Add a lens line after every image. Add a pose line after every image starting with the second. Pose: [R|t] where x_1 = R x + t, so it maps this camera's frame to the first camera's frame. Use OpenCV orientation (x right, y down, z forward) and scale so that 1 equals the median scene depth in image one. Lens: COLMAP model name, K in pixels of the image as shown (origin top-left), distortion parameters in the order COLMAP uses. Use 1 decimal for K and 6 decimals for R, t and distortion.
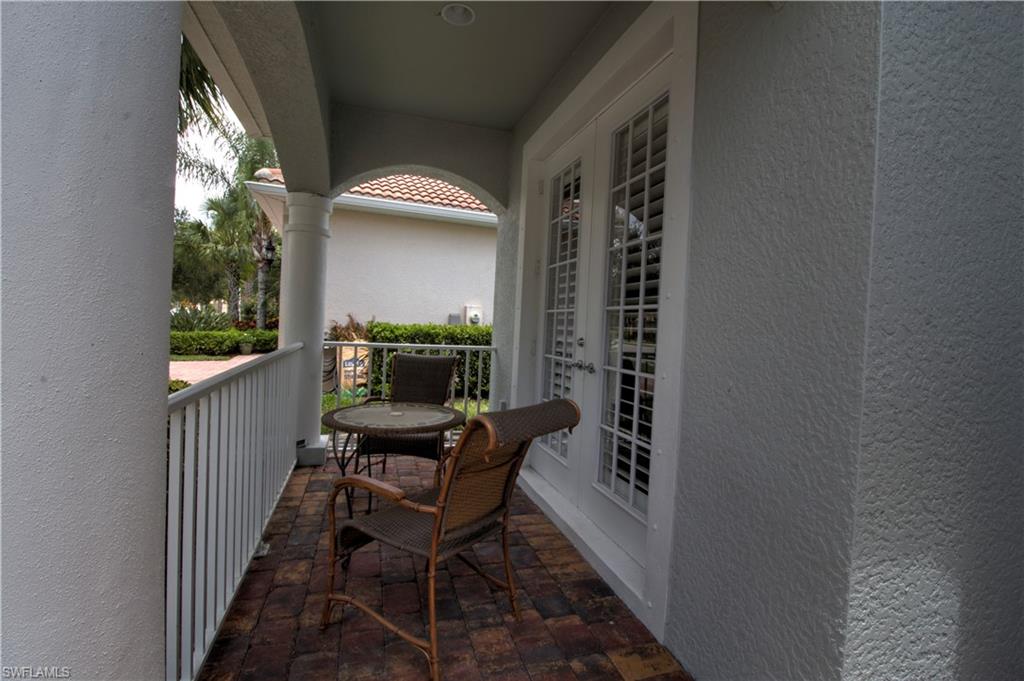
lens RADIAL K [[477.4, 0, 509.6], [0, 477.4, 338.4], [0, 0, 1]] dist [0.001566, 0.000064]
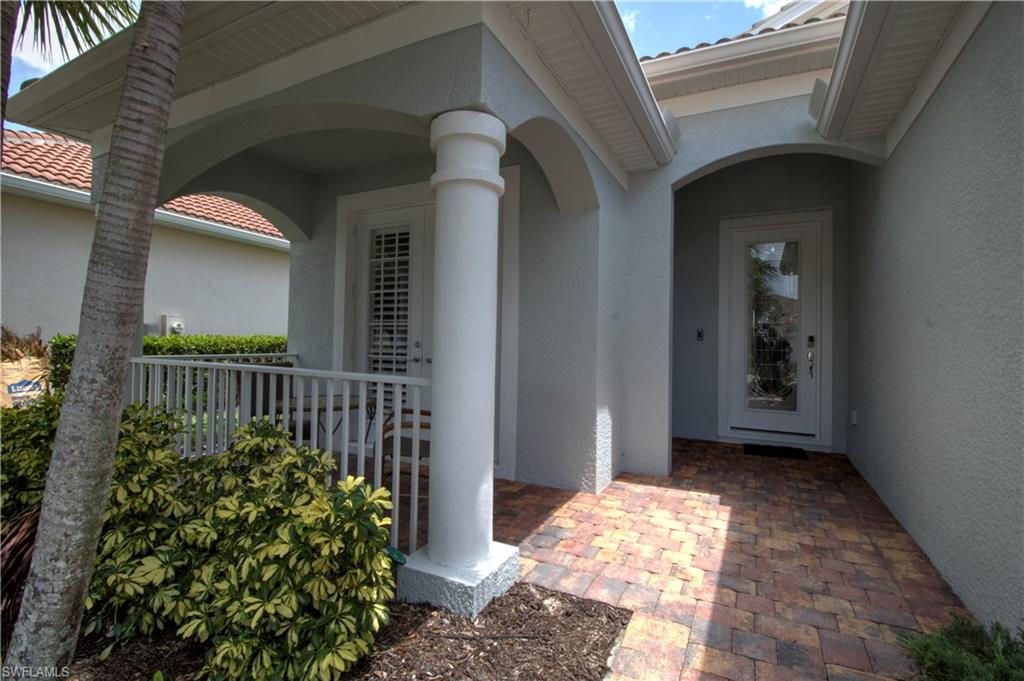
lens RADIAL K [[477.4, 0, 512.9], [0, 477.4, 338.9], [0, 0, 1]] dist [0.001566, 0.000064]
pose [[0.689476, -0.030631, 0.723660, -0.511569], [0.036035, 0.999319, 0.007966, -0.008094], [-0.723412, 0.020585, 0.690110, -0.207194]]
